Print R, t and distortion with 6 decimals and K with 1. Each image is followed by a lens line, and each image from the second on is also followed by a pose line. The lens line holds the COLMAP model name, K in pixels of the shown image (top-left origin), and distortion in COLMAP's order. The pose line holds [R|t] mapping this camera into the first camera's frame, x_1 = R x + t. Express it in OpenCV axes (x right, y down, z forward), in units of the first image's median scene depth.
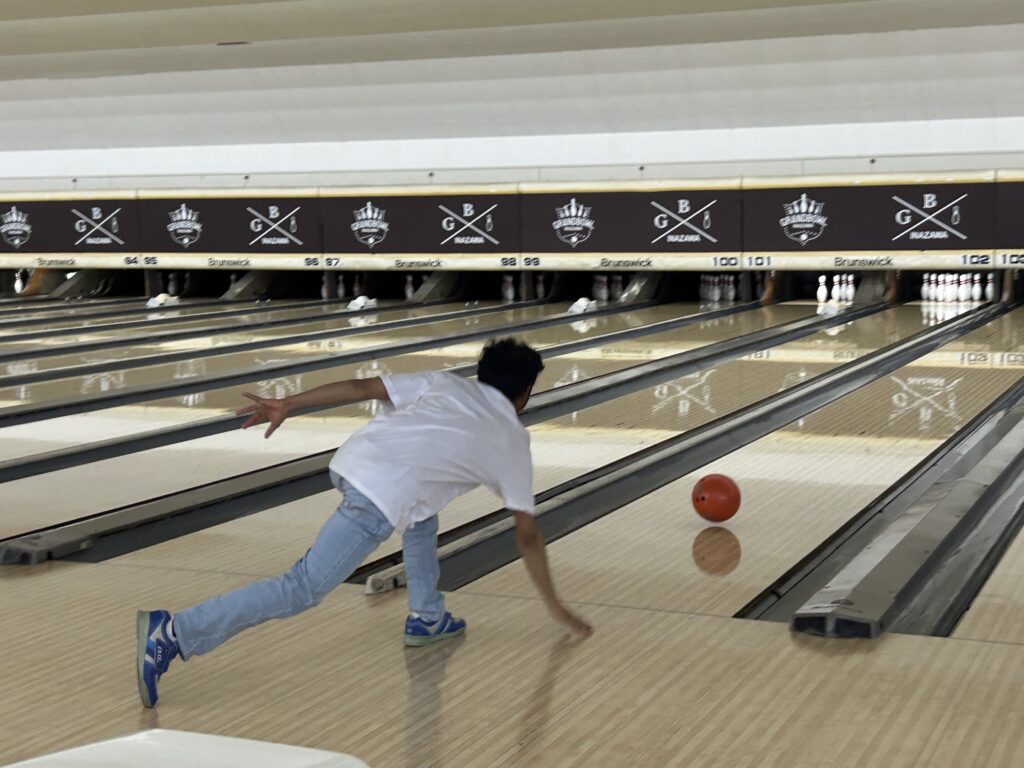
lens RADIAL K [[1652.0, 0, 505.8], [0, 1652.0, 452.2], [0, 0, 1]] dist [0.128731, 0.058813]
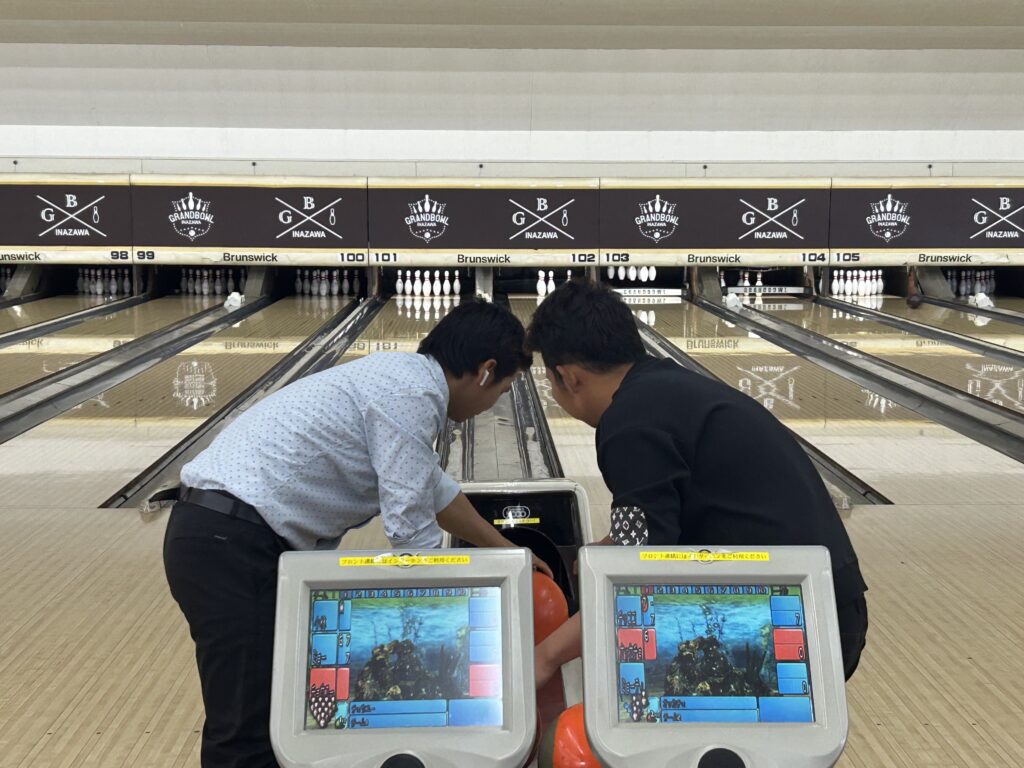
lens RADIAL K [[1558.9, 0, 513.5], [0, 1558.9, 384.7], [0, 0, 1]] dist [0.280284, -1.216478]
pose [[0.908736, -0.031063, 0.416214, -0.352009], [0.044821, 0.998723, -0.023323, -0.016198], [-0.414958, 0.039850, 0.908968, 0.143959]]
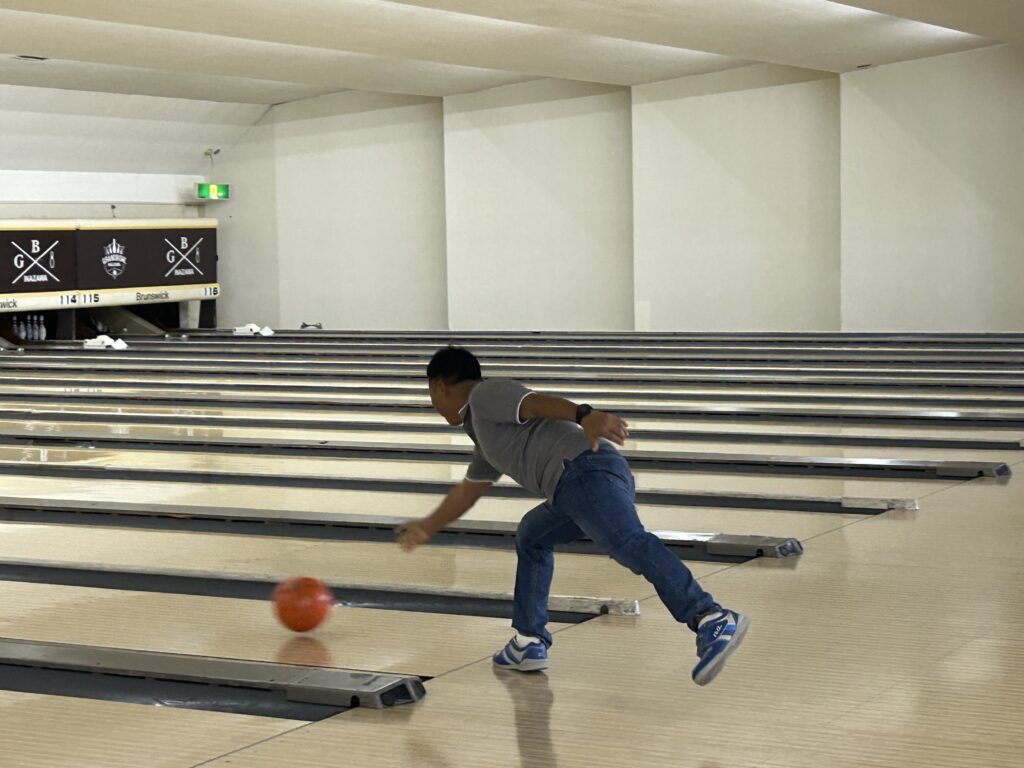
lens RADIAL K [[2247.1, 0, 512.0], [0, 2247.1, 384.0], [0, 0, 1]] dist [-0.059419, -0.212281]
pose [[0.150217, -0.054208, 0.987166, -1.316869], [0.161988, 0.986351, 0.029514, -0.066827], [-0.975292, 0.155476, 0.156948, 0.583230]]
